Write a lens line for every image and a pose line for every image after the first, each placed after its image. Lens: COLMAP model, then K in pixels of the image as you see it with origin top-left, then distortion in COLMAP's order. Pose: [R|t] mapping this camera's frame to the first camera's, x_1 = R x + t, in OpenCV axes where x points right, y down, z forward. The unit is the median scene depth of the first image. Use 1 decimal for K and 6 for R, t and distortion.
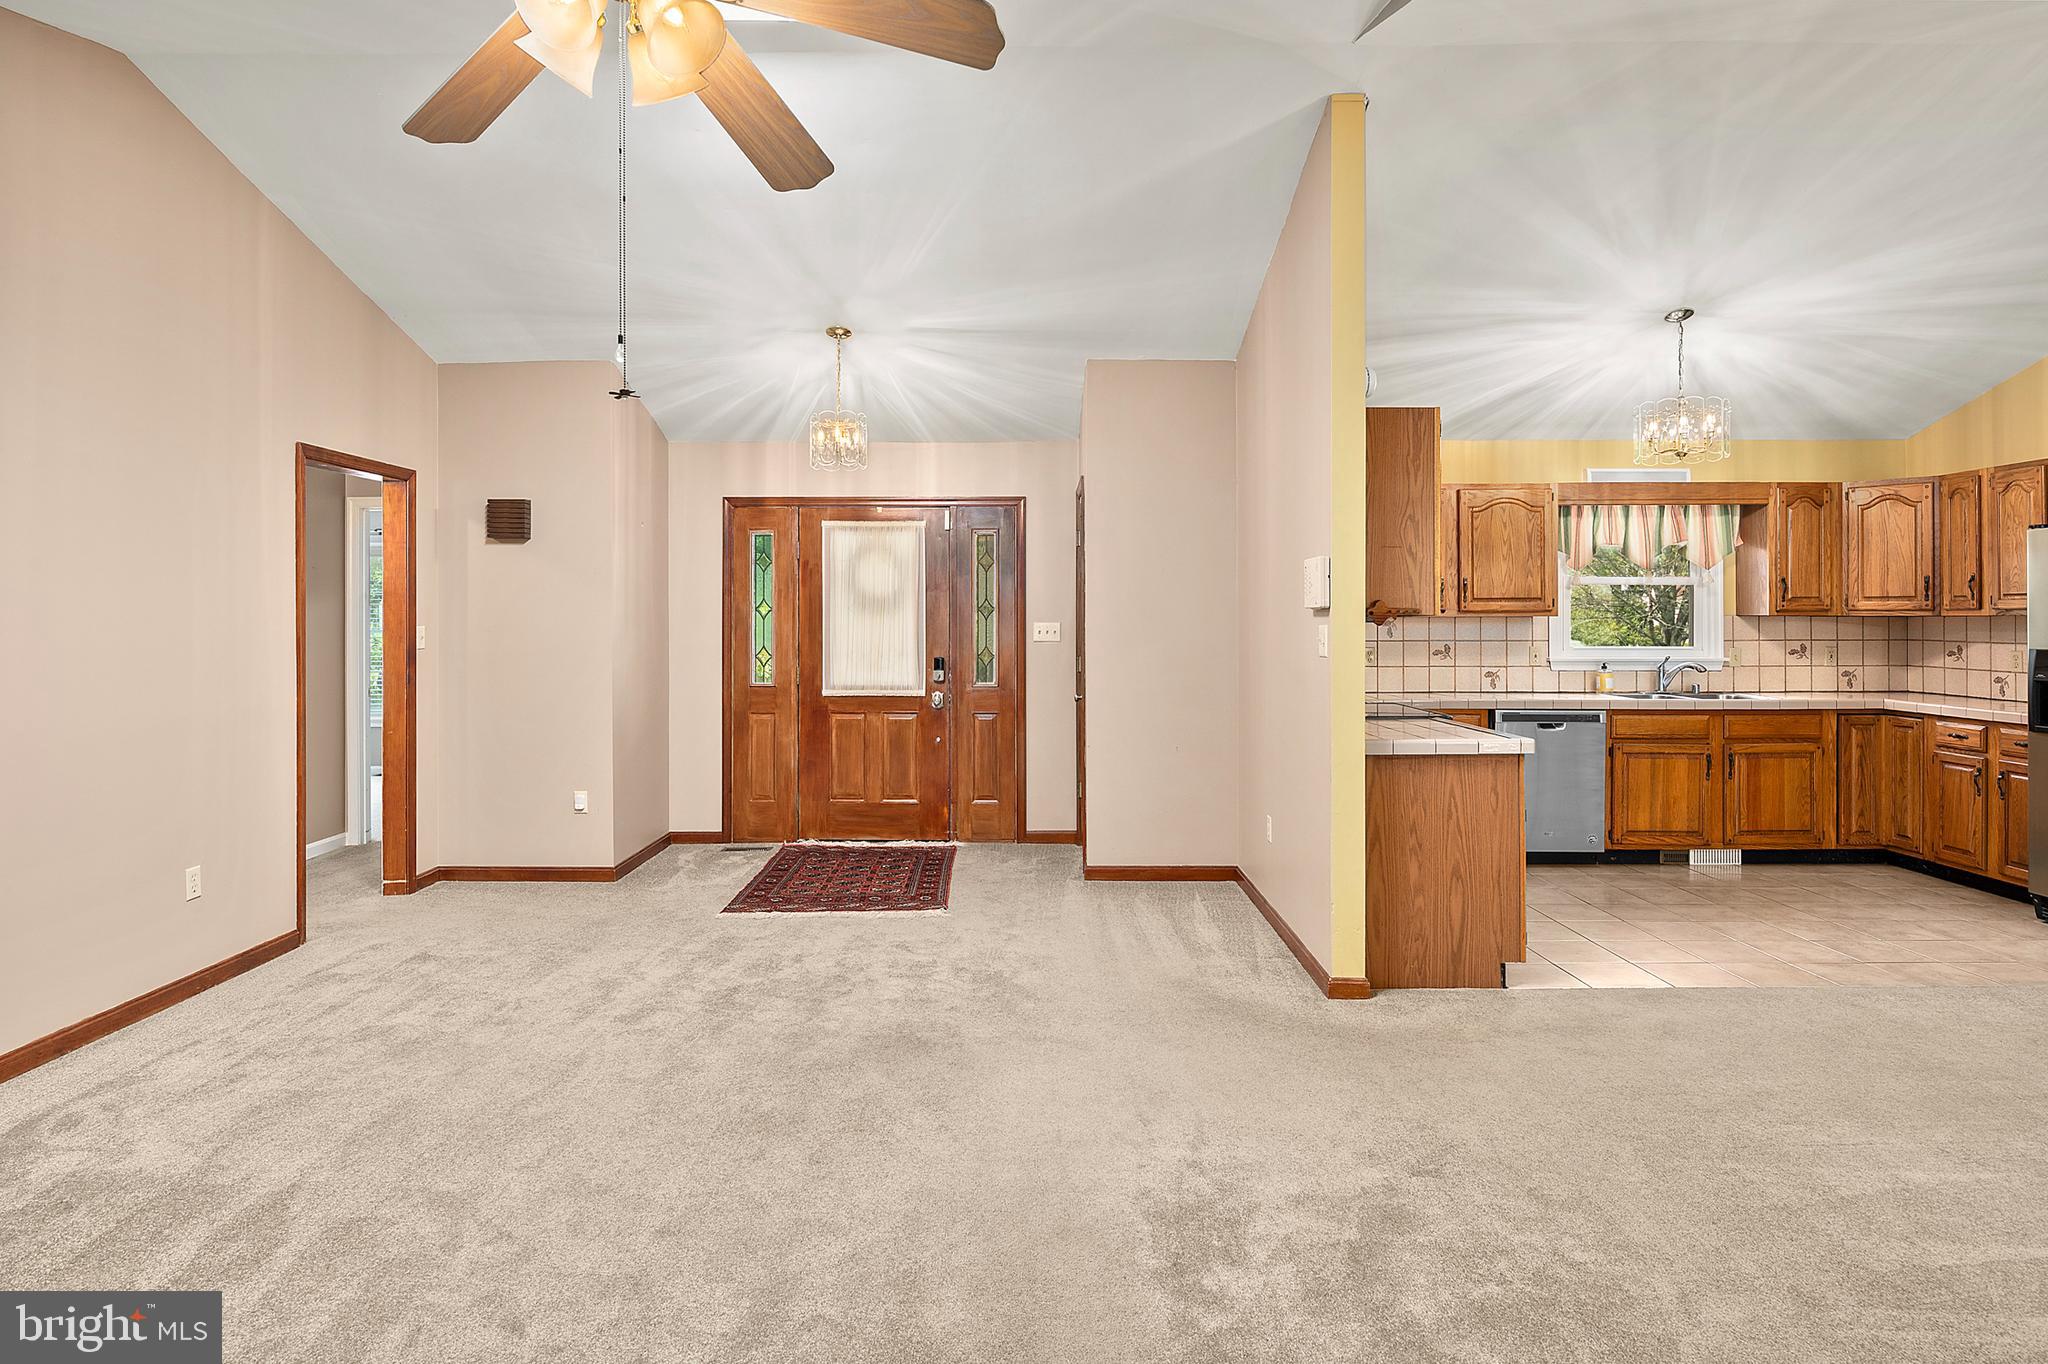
lens RADIAL K [[1106.8, 0, 1025.6], [0, 1106.8, 617.9], [0, 0, 1]] dist [0.000051, -0.007885]
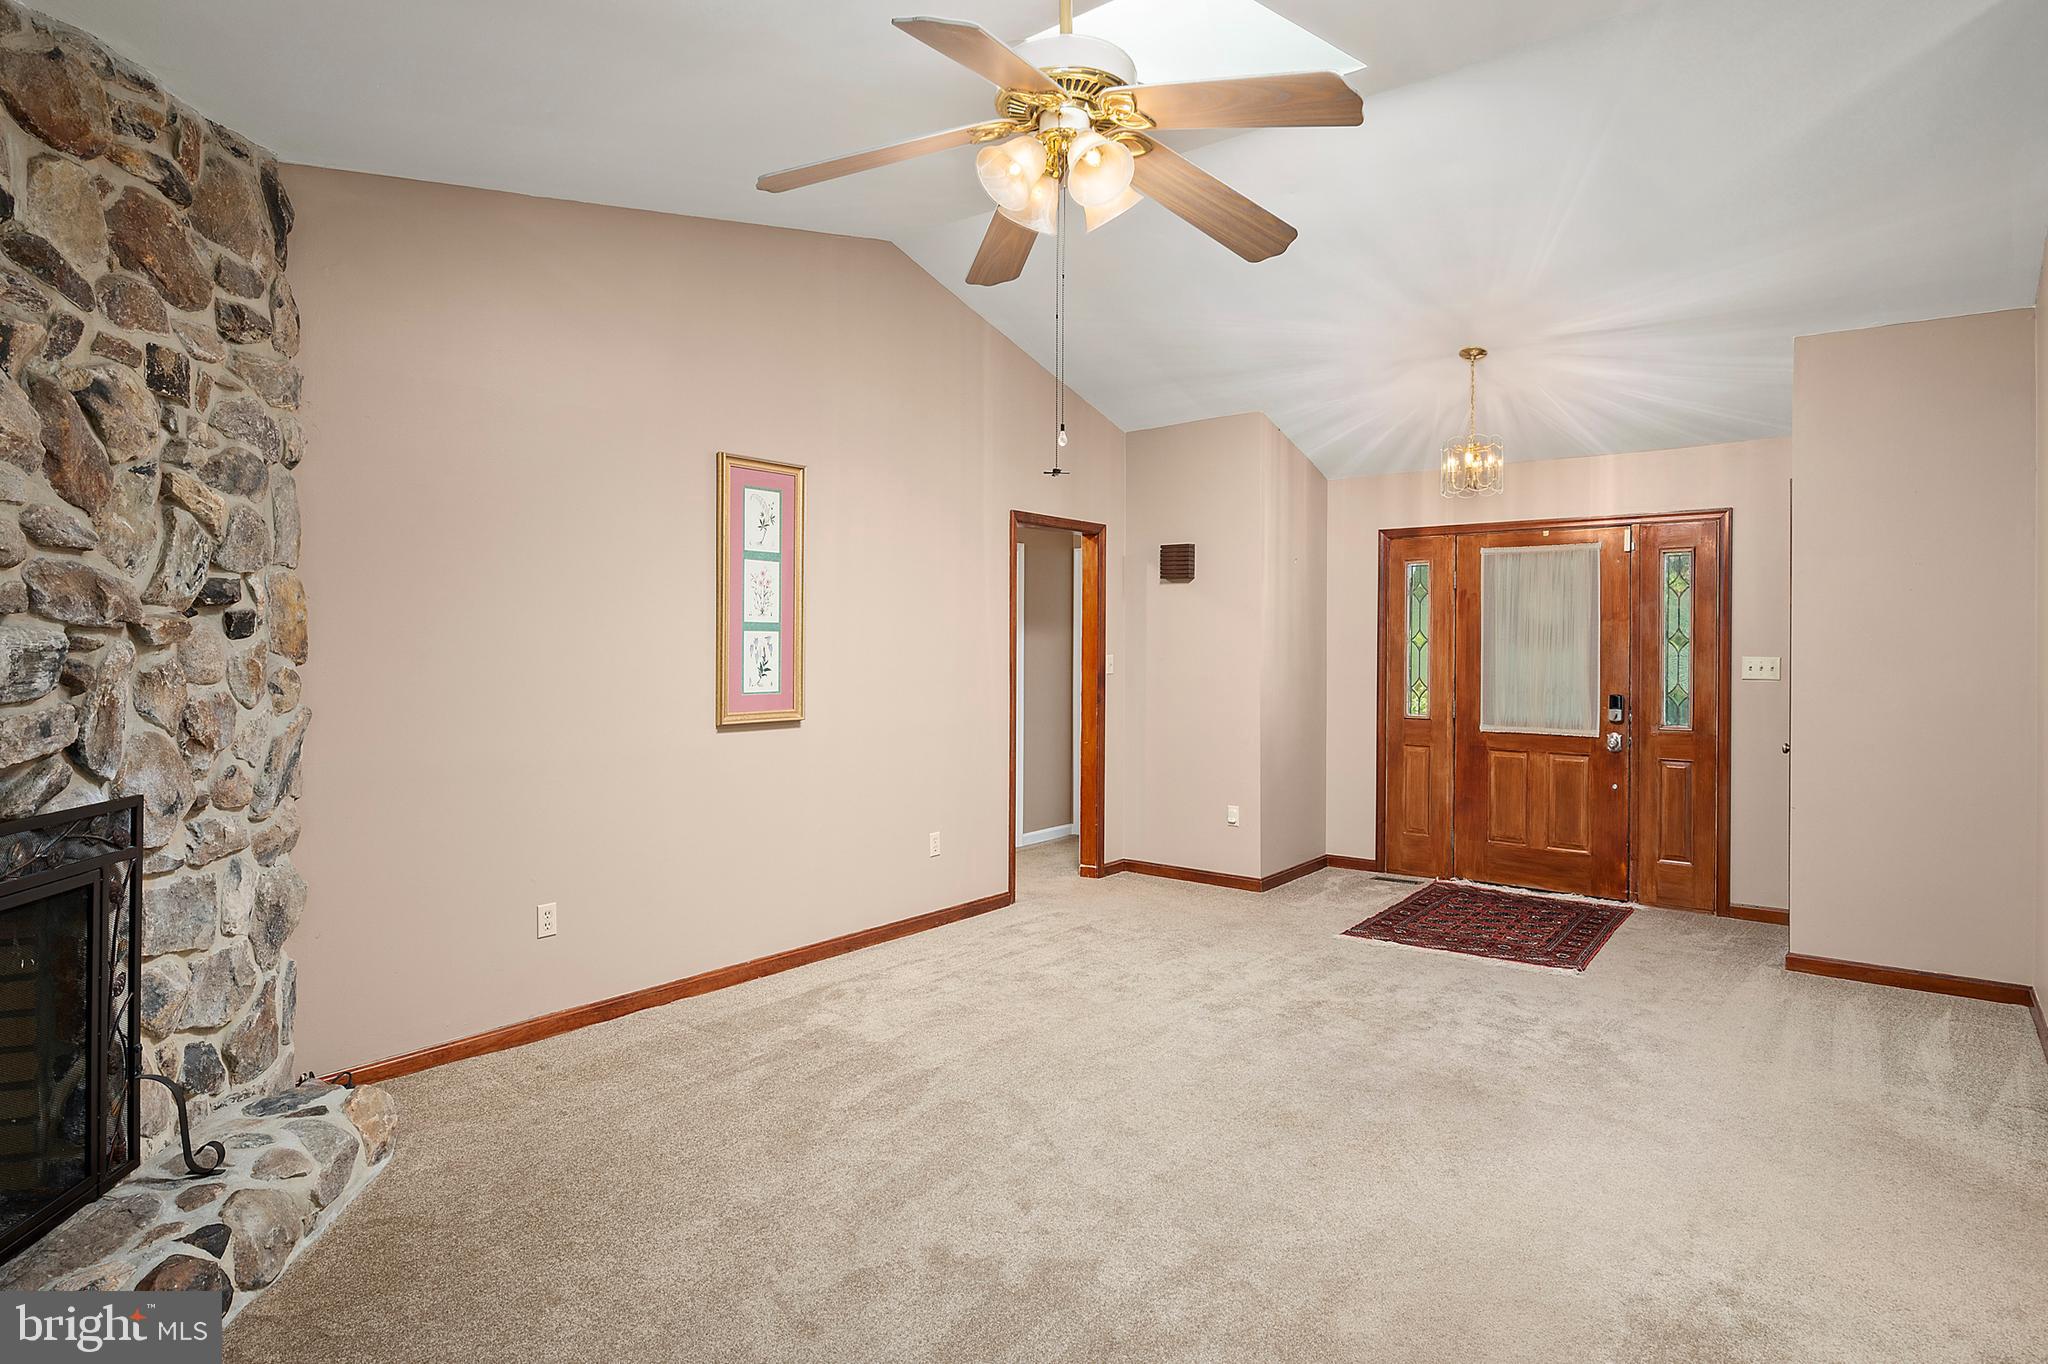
lens RADIAL K [[1123.6, 0, 1025.7], [0, 1123.6, 648.9], [0, 0, 1]] dist [0.000267, -0.008346]
pose [[0.786427, 0.005086, -0.617662, 0.112382], [-0.004552, 0.999987, 0.002437, -0.001396], [0.617666, 0.000895, 0.786440, -0.006949]]
